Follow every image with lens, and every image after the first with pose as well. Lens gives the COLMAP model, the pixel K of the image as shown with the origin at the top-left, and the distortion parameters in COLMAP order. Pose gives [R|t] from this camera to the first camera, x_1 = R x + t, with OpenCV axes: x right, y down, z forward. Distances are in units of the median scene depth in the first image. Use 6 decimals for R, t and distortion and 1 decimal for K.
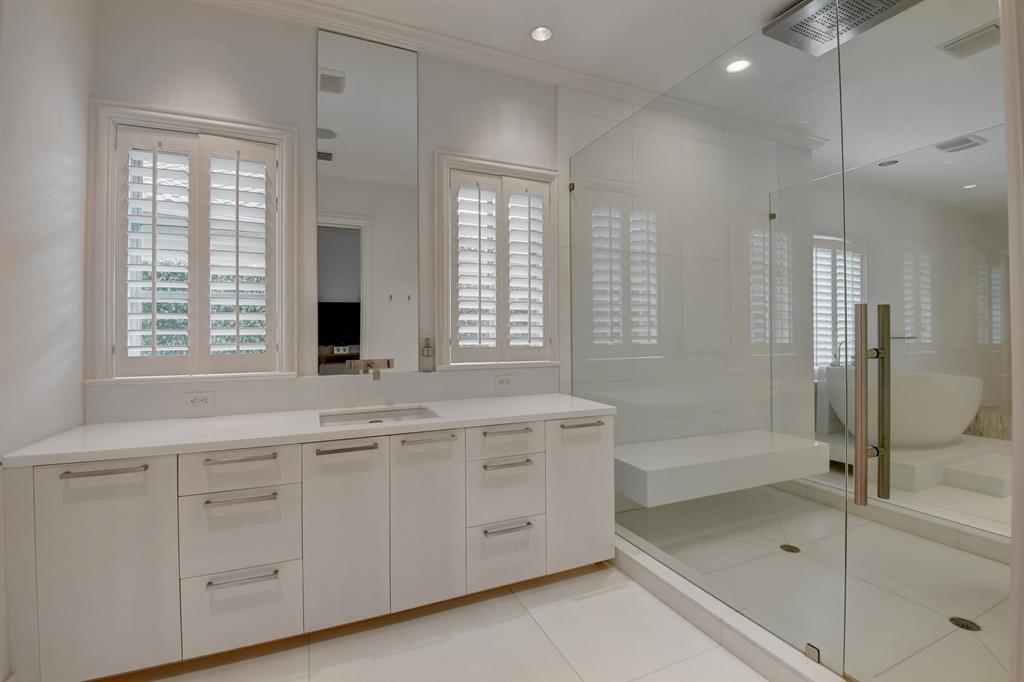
lens RADIAL K [[449.2, 0, 506.7], [0, 449.2, 332.4], [0, 0, 1]] dist [-0.021836, -0.000037]
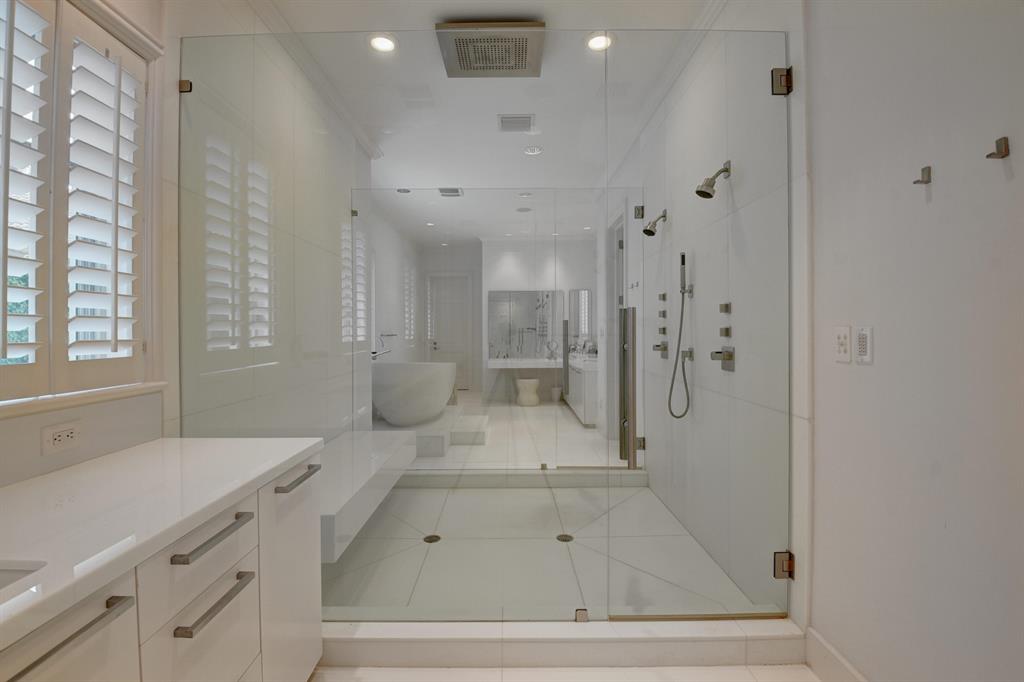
lens RADIAL K [[449.2, 0, 506.7], [0, 449.2, 332.4], [0, 0, 1]] dist [-0.021836, -0.000037]
pose [[0.397508, -0.003939, 0.917590, -0.225552], [0.002863, 0.999991, 0.003052, 0.001254], [-0.917594, 0.001414, 0.397516, 0.380540]]
